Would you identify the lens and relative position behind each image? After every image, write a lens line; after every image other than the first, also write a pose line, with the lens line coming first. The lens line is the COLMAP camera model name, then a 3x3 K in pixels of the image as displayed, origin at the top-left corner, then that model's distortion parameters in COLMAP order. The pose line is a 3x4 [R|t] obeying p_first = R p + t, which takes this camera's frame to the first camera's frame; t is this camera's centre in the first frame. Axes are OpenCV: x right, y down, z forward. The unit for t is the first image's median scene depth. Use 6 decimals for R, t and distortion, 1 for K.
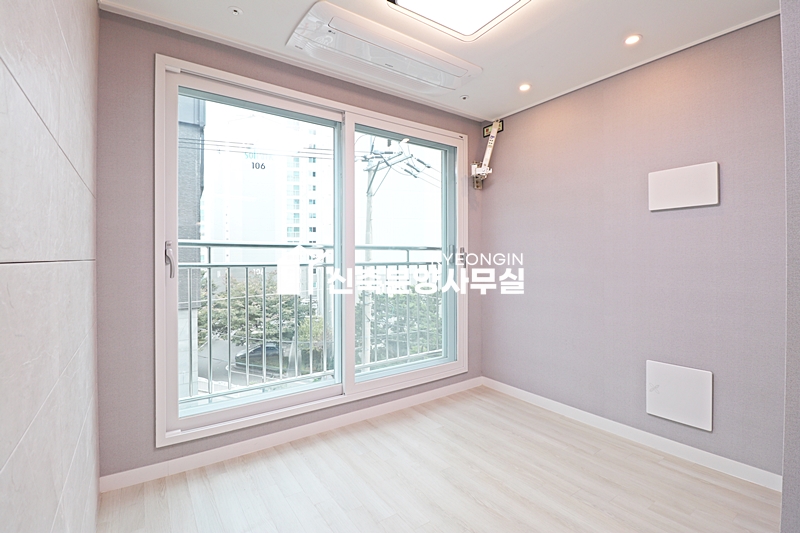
lens RADIAL K [[377.5, 0, 400.4], [0, 377.5, 258.3], [0, 0, 1]] dist [0.004237, -0.013396]
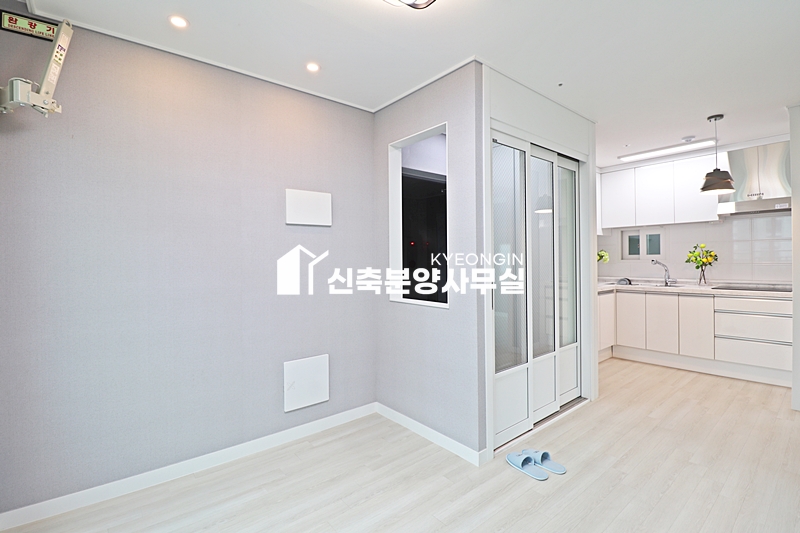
lens RADIAL K [[374.5, 0, 400.7], [0, 374.5, 257.3], [0, 0, 1]] dist [-0.003098, -0.000816]
pose [[-0.077180, 0.010479, 0.996962, -0.324584], [0.008656, 0.999914, -0.009840, -0.011688], [-0.996980, 0.007870, -0.077264, 0.560862]]
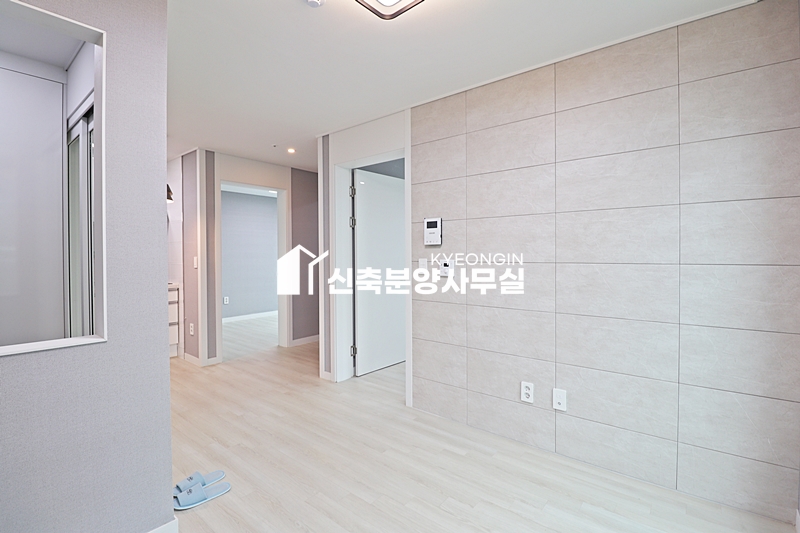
lens RADIAL K [[377.5, 0, 400.4], [0, 377.5, 258.3], [0, 0, 1]] dist [0.004237, -0.013396]
pose [[-0.965625, 0.009194, -0.259776, 0.197846], [0.007130, 0.999935, 0.008887, -0.015362], [0.259841, 0.006730, -0.965628, 0.949932]]
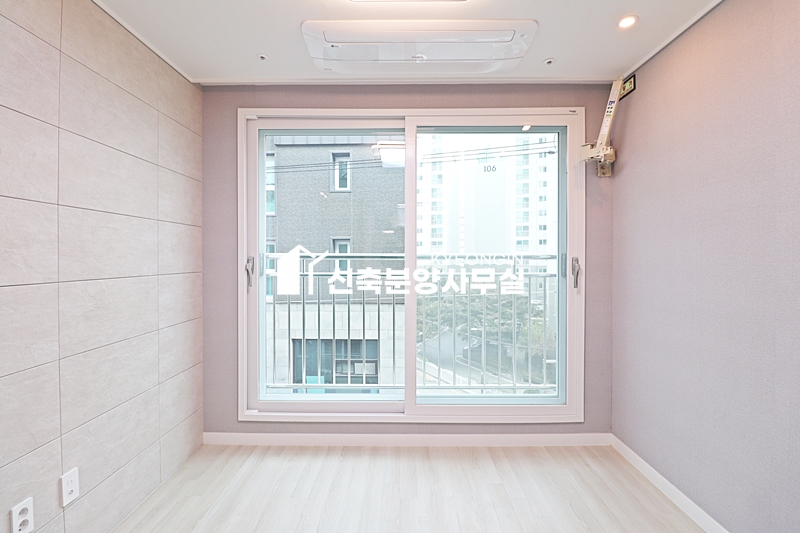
lens RADIAL K [[374.5, 0, 400.7], [0, 374.5, 257.3], [0, 0, 1]] dist [-0.003098, -0.000816]
pose [[0.808284, 0.002590, -0.588787, 0.338803], [-0.001196, 0.999995, 0.002757, -0.030942], [0.588791, -0.001524, 0.808284, 0.195214]]
